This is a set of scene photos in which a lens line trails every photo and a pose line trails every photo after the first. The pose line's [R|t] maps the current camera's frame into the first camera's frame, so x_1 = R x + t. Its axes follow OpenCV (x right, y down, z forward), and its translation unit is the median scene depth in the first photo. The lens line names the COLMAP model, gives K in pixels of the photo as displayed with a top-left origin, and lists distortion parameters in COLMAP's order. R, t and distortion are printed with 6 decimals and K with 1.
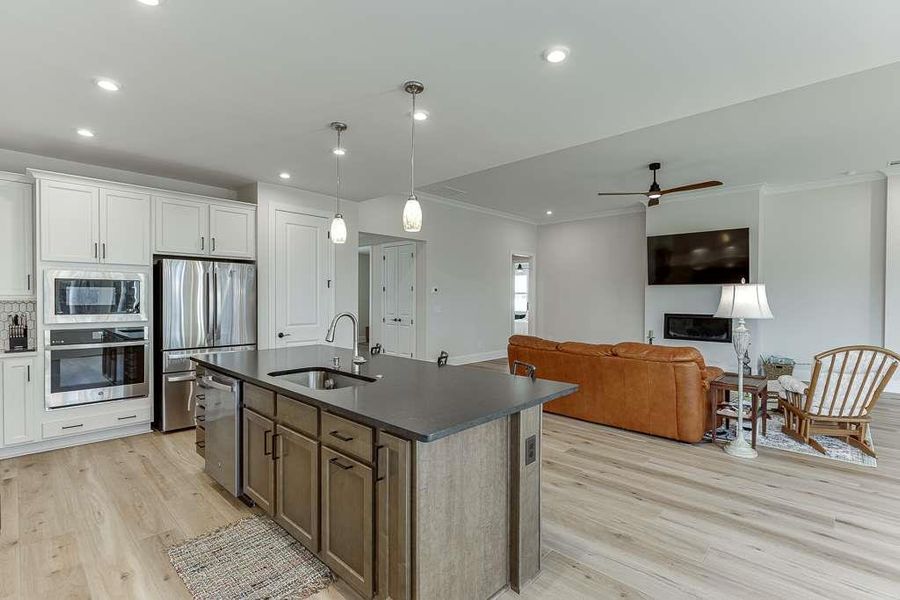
lens RADIAL K [[418.4, 0, 458.1], [0, 418.4, 302.3], [0, 0, 1]] dist [-0.008589, 0.000994]
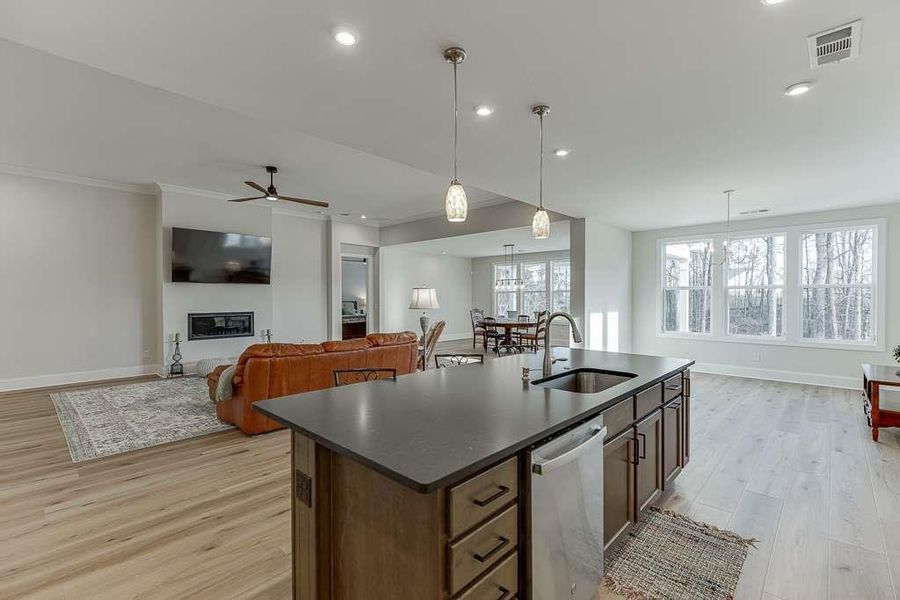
lens RADIAL K [[418.4, 0, 449.4], [0, 418.4, 301.3], [0, 0, 1]] dist [-0.008589, 0.000994]
pose [[-0.006763, -0.013666, 0.999884, -0.862664], [0.007487, 0.999878, 0.013716, -0.015094], [-0.999949, 0.007579, -0.006660, 0.865056]]
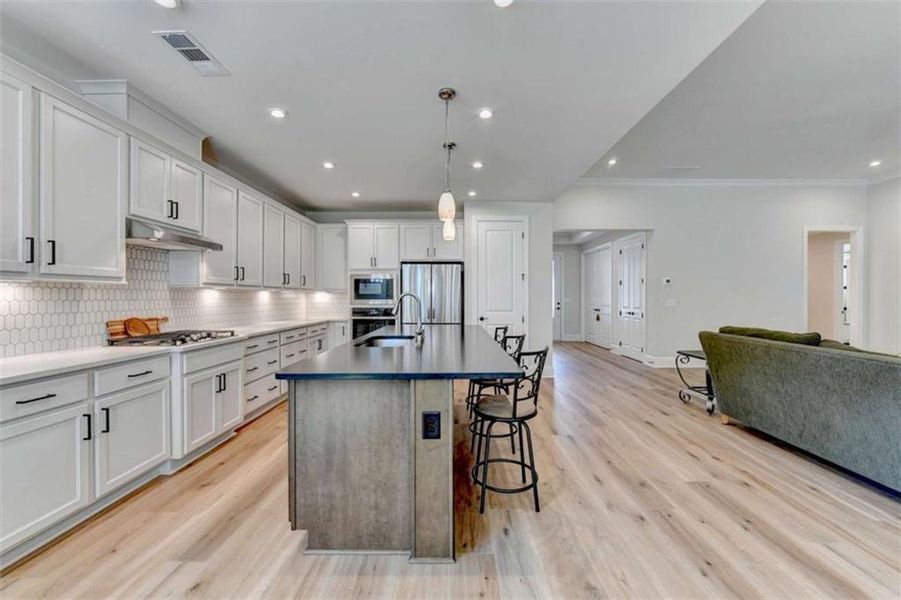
lens RADIAL K [[360.2, 0, 451.7], [0, 360.2, 298.5], [0, 0, 1]] dist [-0.007899, -0.001515]
pose [[0.679839, -0.002442, -0.733357, 0.415744], [-0.003882, 0.999968, -0.006929, 0.032667], [0.733351, 0.007558, 0.679808, 0.235102]]
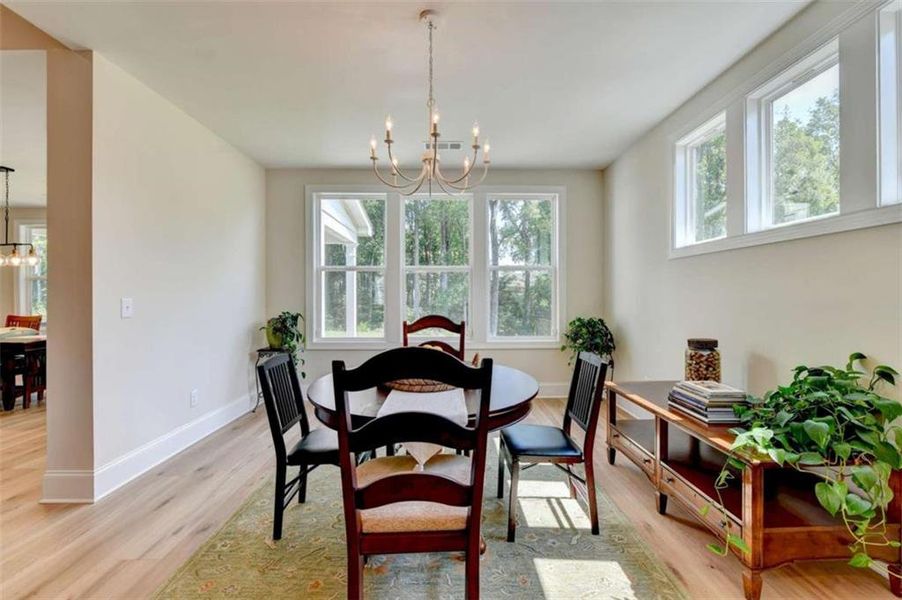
lens RADIAL K [[360.6, 0, 446.4], [0, 360.6, 294.7], [0, 0, 1]] dist [-0.007899, -0.001515]
pose [[-0.683280, 0.000273, 0.730156, 0.102710], [0.007917, 0.999944, 0.007035, 0.036470], [-0.730113, 0.010588, -0.683244, 0.276883]]
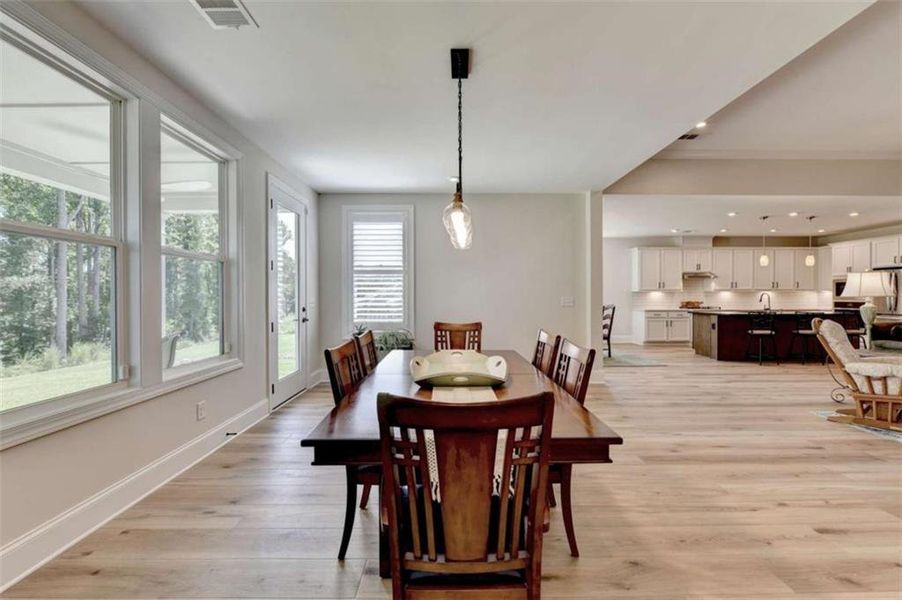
lens RADIAL K [[360.6, 0, 452.4], [0, 360.6, 294.3], [0, 0, 1]] dist [-0.007899, -0.001515]
pose [[-0.727398, -0.004420, -0.686202, 2.202913], [-0.009721, 0.999945, 0.003863, 0.029684], [0.686147, 0.009481, -0.727401, 0.902266]]
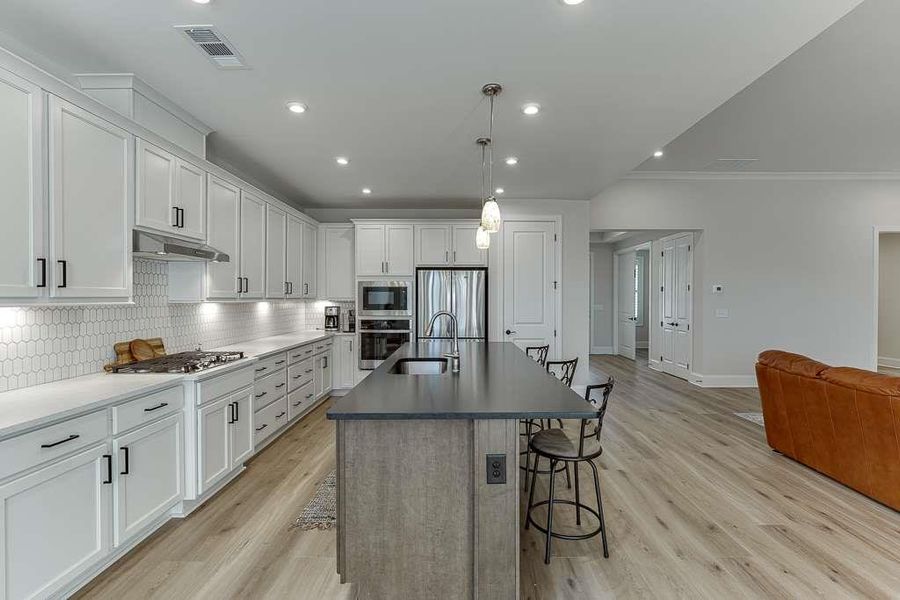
lens RADIAL K [[418.4, 0, 455.4], [0, 418.4, 302.7], [0, 0, 1]] dist [-0.008589, 0.000994]
pose [[0.682774, 0.004069, -0.730619, 0.385446], [-0.005672, 0.999984, 0.000268, 0.000184], [0.730608, 0.003961, 0.682786, 0.166542]]
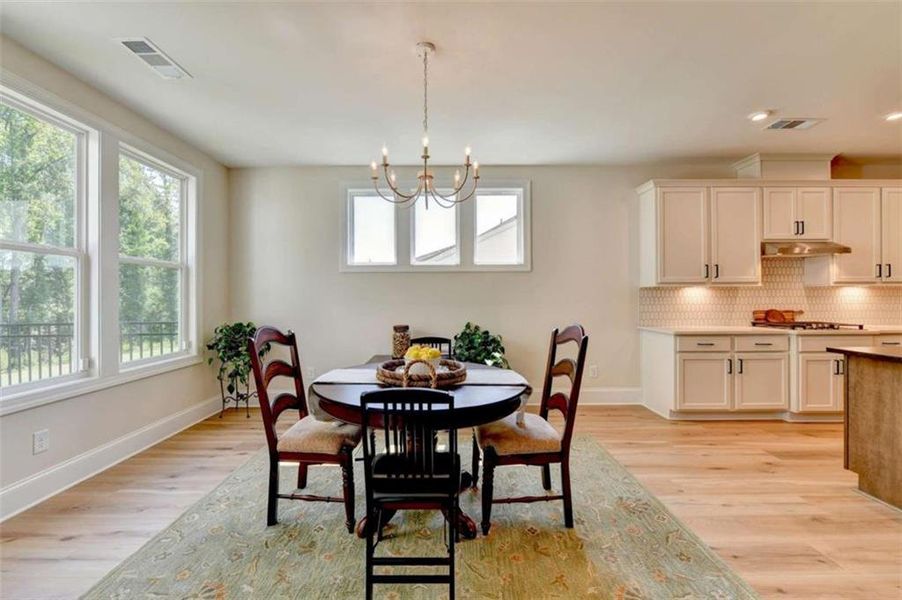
lens RADIAL K [[372.6, 0, 450.3], [0, 372.6, 294.1], [0, 0, 1]] dist [-0.002015, -0.001072]
pose [[-0.720981, -0.007976, -0.692909, 0.848118], [-0.006983, 0.999967, -0.004245, 0.036446], [0.692920, 0.001778, -0.721012, 0.382066]]
